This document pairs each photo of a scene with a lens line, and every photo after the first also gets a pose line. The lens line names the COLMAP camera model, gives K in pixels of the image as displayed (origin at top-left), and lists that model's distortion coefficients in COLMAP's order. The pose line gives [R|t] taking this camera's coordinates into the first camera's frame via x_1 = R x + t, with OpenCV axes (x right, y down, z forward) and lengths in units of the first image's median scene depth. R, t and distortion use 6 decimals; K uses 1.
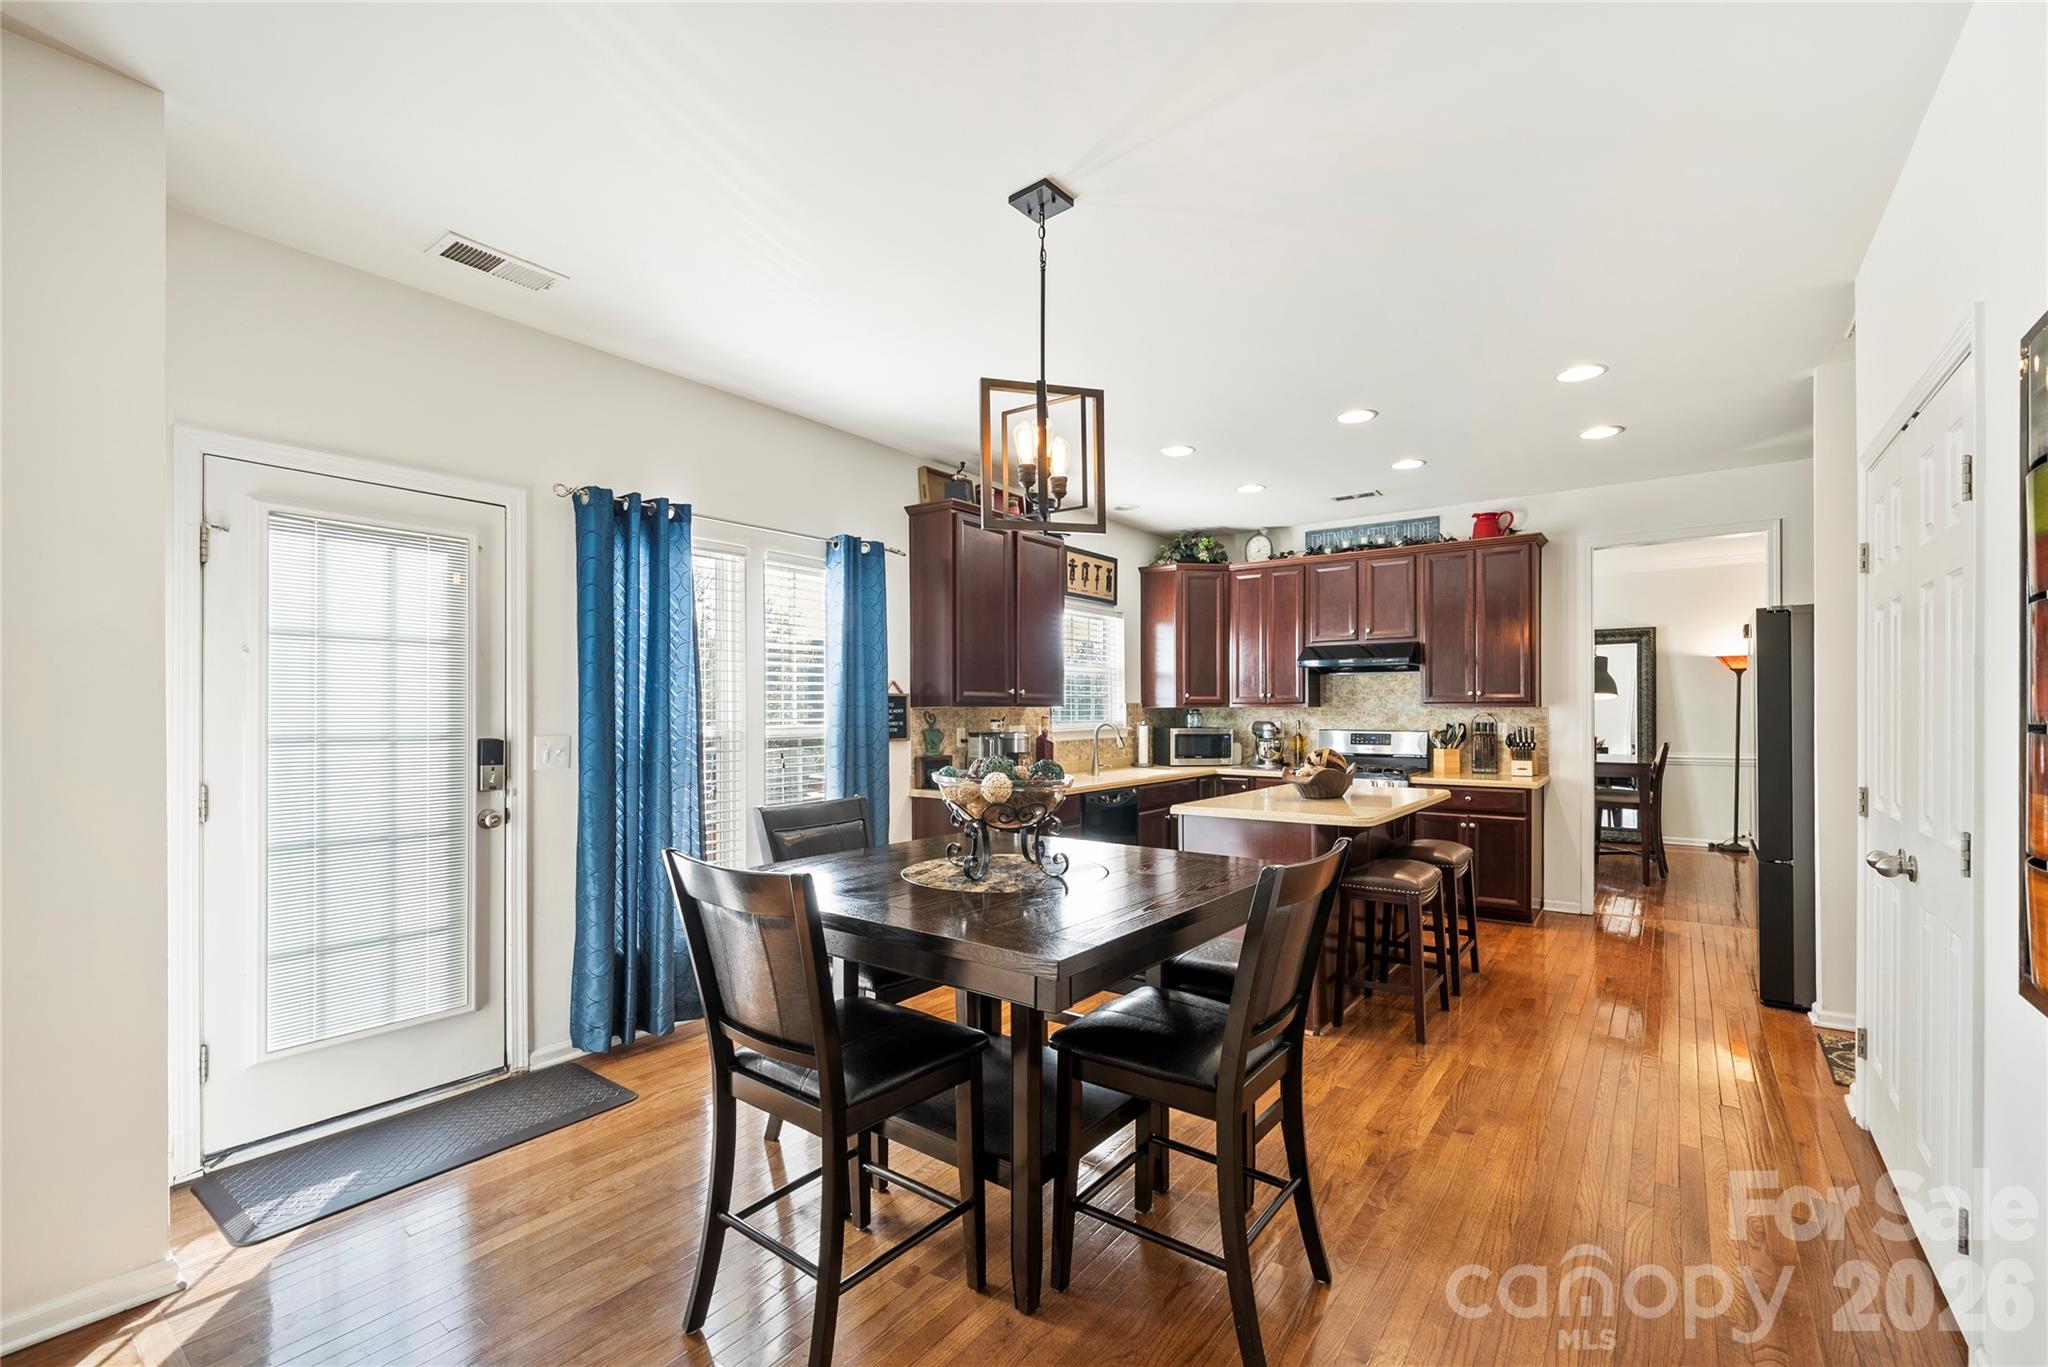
lens RADIAL K [[880.3, 0, 1027.7], [0, 880.3, 699.6], [0, 0, 1]] dist [0.002747, -0.000219]
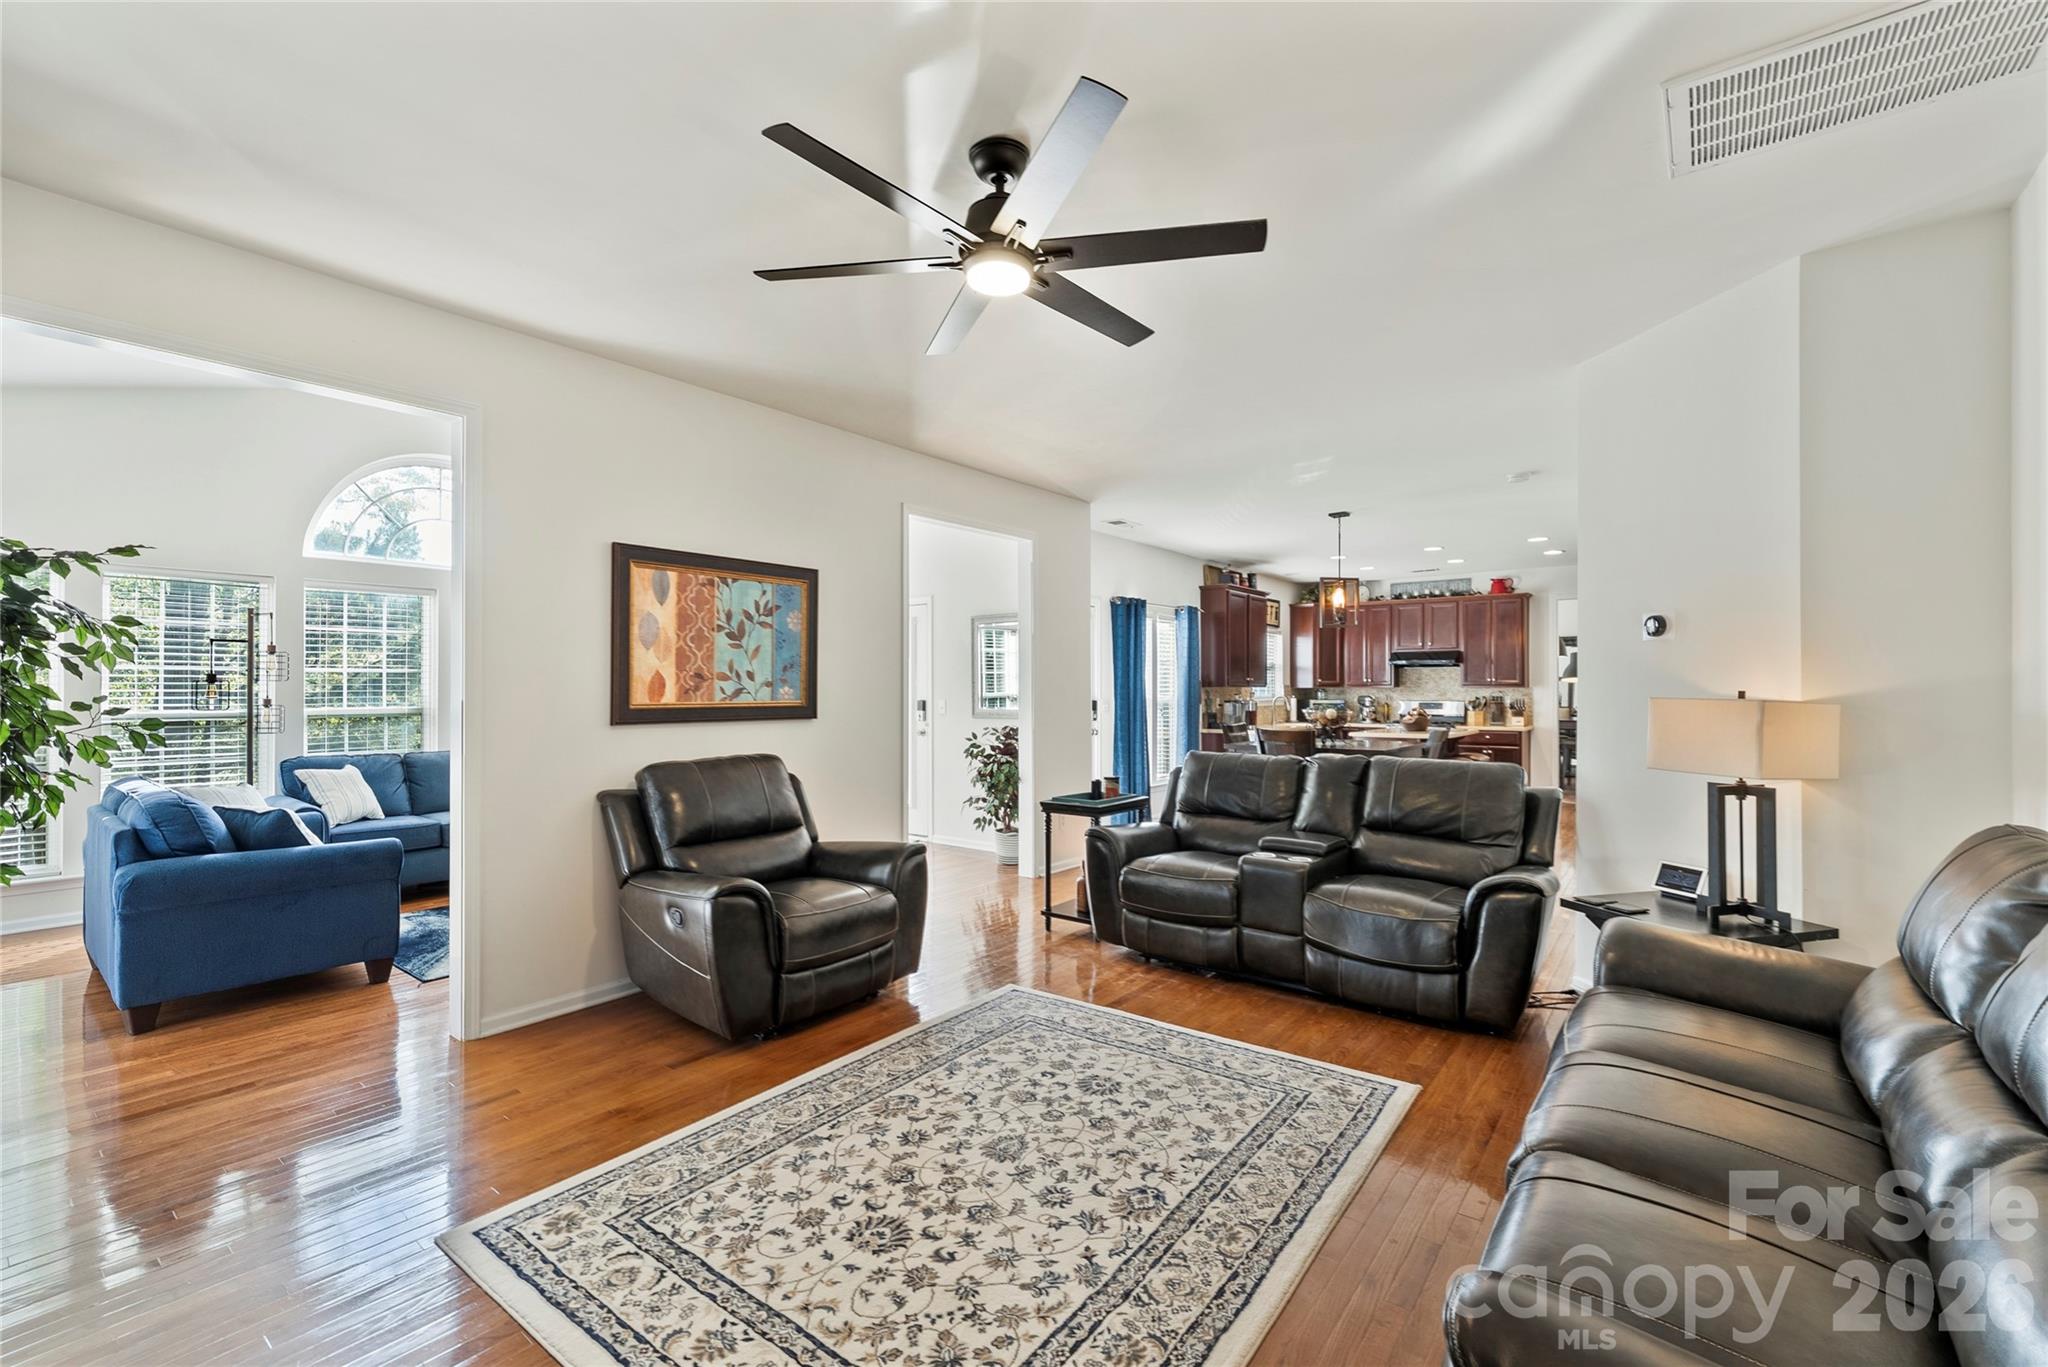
lens RADIAL K [[880.3, 0, 1013.0], [0, 880.3, 679.8], [0, 0, 1]] dist [0.002747, -0.000219]
pose [[0.999601, -0.001018, -0.028245, -0.397219], [0.001036, 0.999999, 0.000636, -0.008538], [0.028245, -0.000665, 0.999601, -0.783701]]
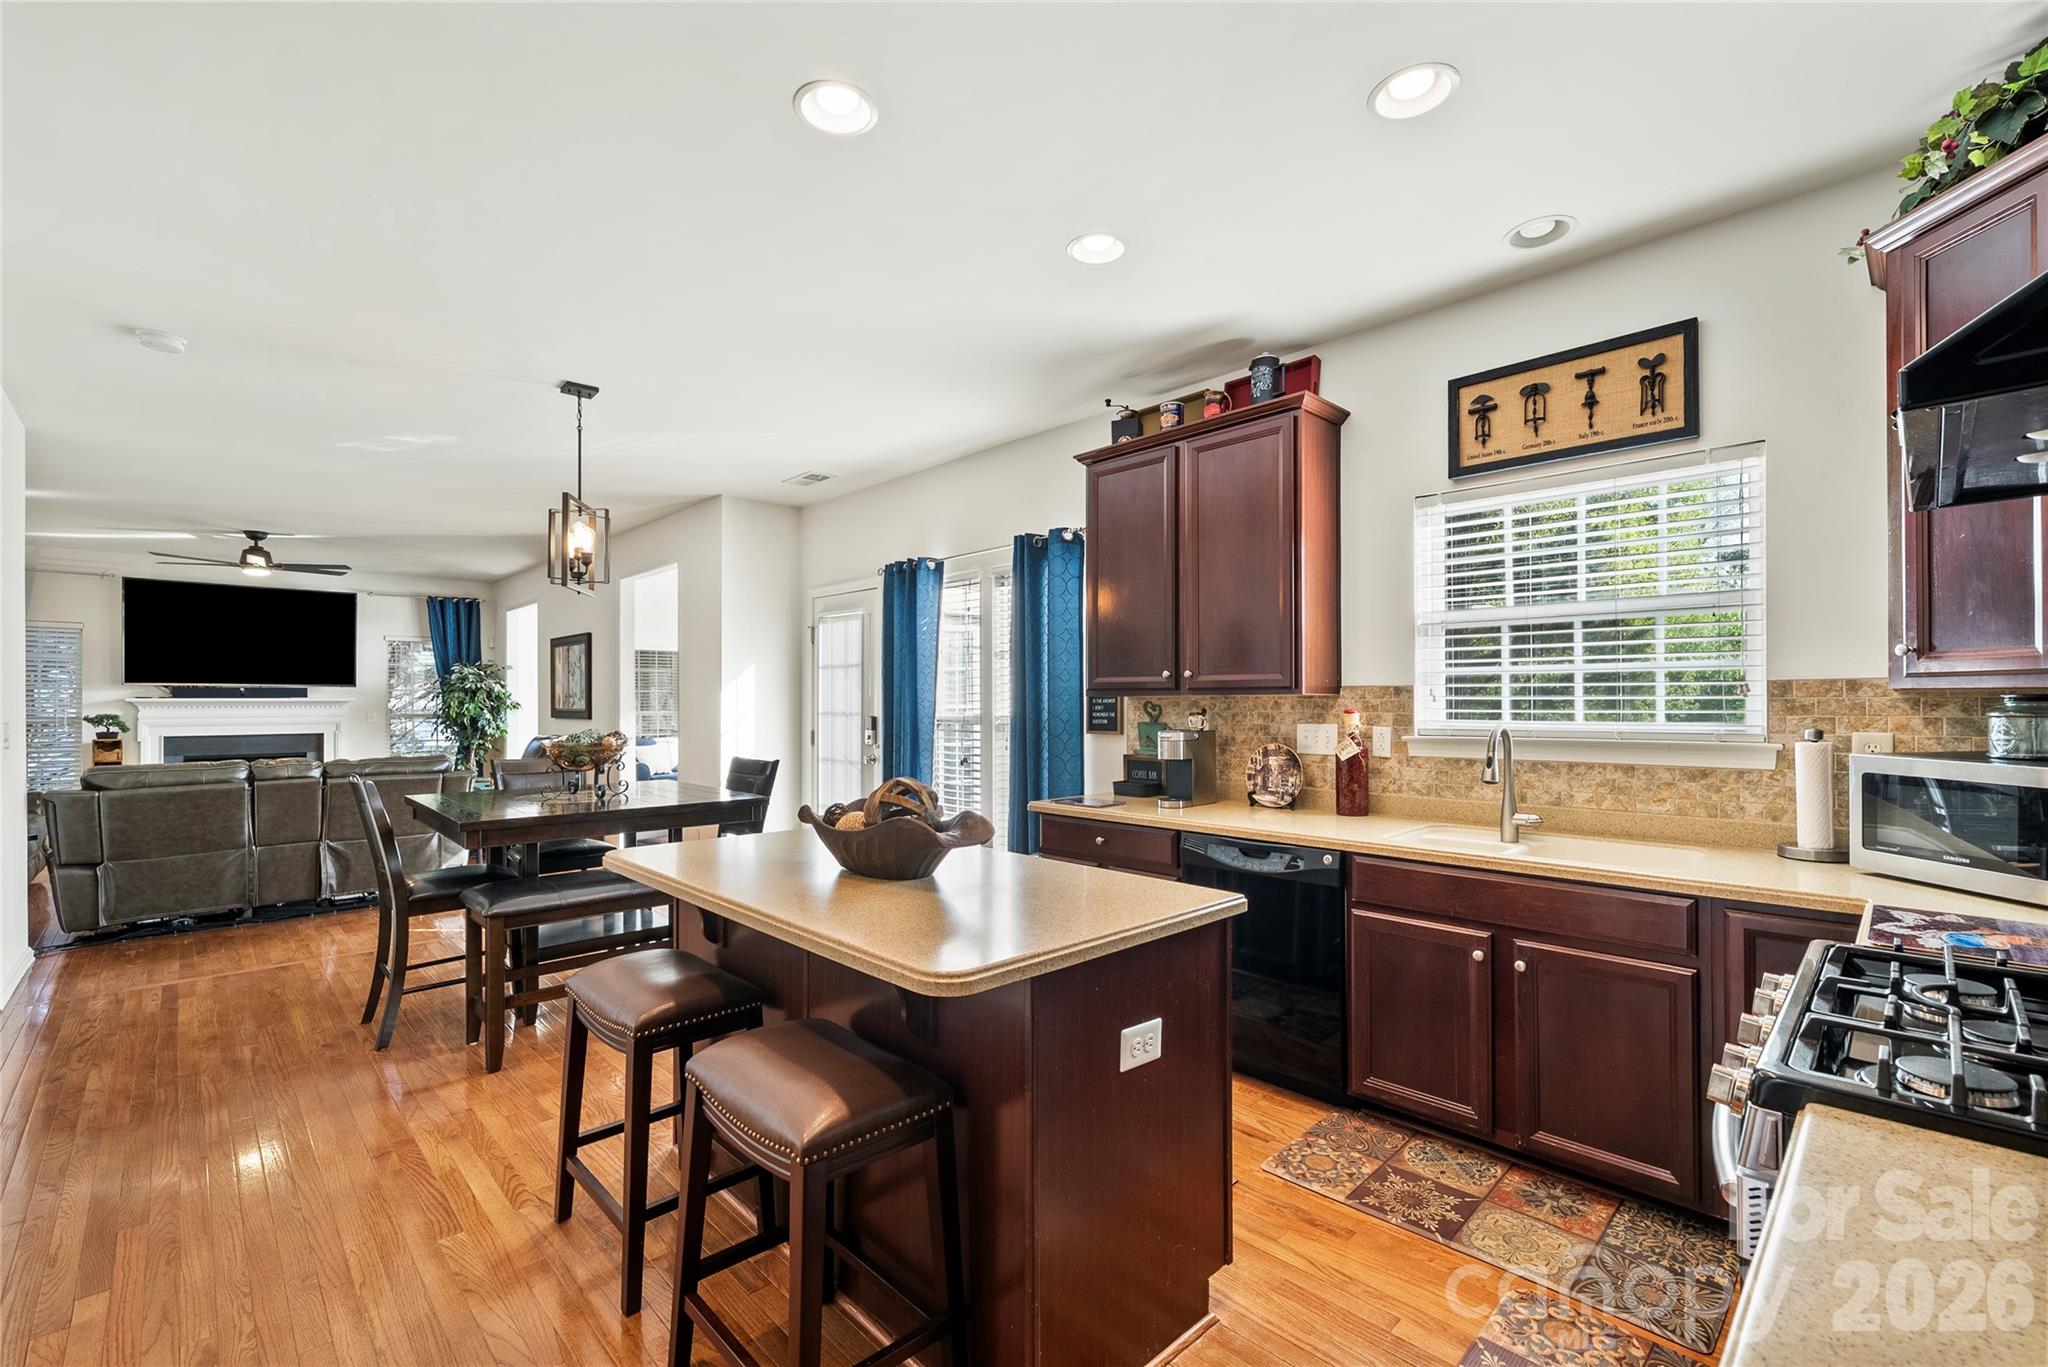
lens RADIAL K [[880.3, 0, 1026.4], [0, 880.3, 699.2], [0, 0, 1]] dist [0.002747, -0.000219]
pose [[-0.173687, -0.010084, -0.984749, 0.587125], [0.004459, 0.999929, -0.011026, 0.016127], [0.984791, -0.006306, -0.173629, 0.833395]]
